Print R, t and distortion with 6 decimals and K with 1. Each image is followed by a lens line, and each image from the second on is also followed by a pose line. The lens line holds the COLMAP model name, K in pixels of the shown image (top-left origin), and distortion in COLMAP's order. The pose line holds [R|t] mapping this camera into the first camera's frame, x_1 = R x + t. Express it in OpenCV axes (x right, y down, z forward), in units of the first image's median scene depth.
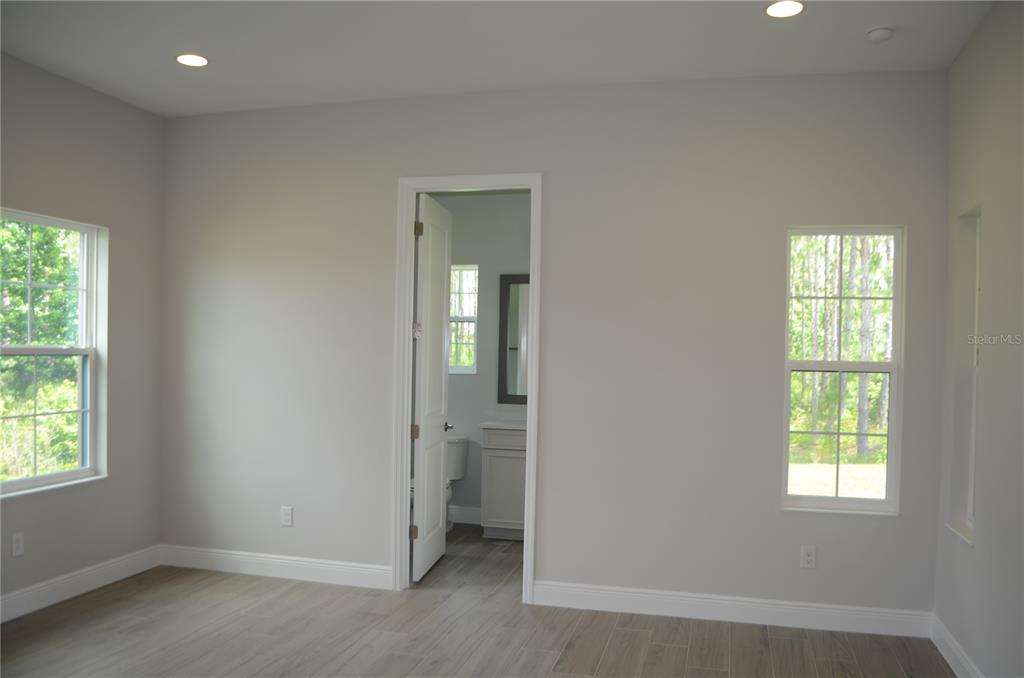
lens RADIAL K [[802.6, 0, 519.9], [0, 802.6, 355.4], [0, 0, 1]] dist [-0.084621, 0.010461]
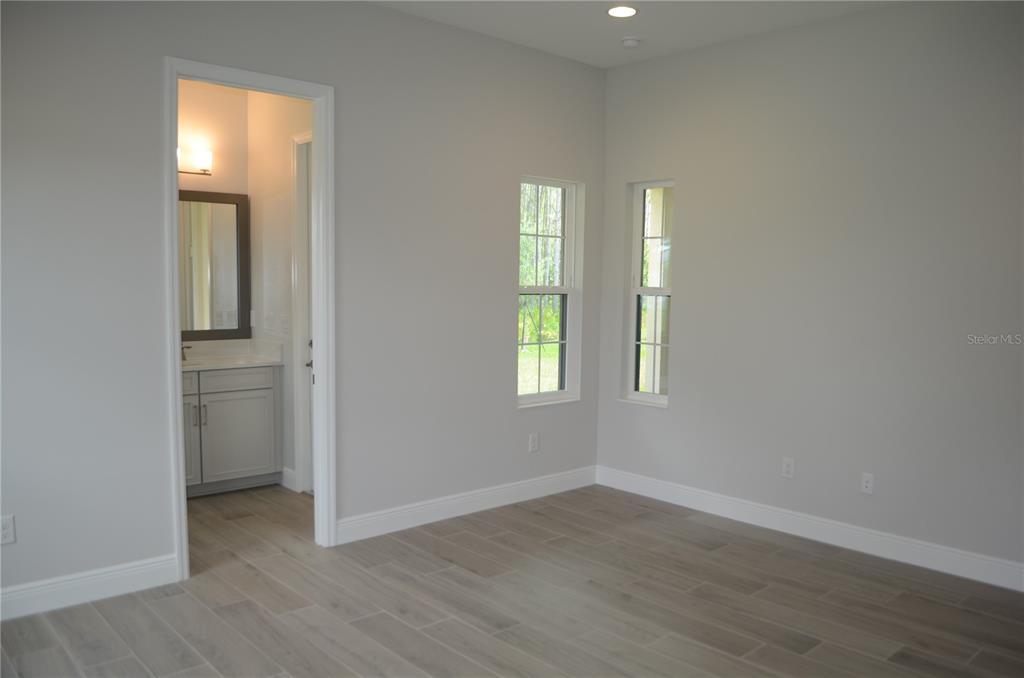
lens RADIAL K [[802.6, 0, 519.9], [0, 802.6, 355.4], [0, 0, 1]] dist [-0.084621, 0.010461]
pose [[0.536115, -0.087224, 0.839627, -0.701702], [0.002079, 0.994781, 0.102014, -0.013489], [-0.844142, -0.052946, 0.533498, 0.336624]]
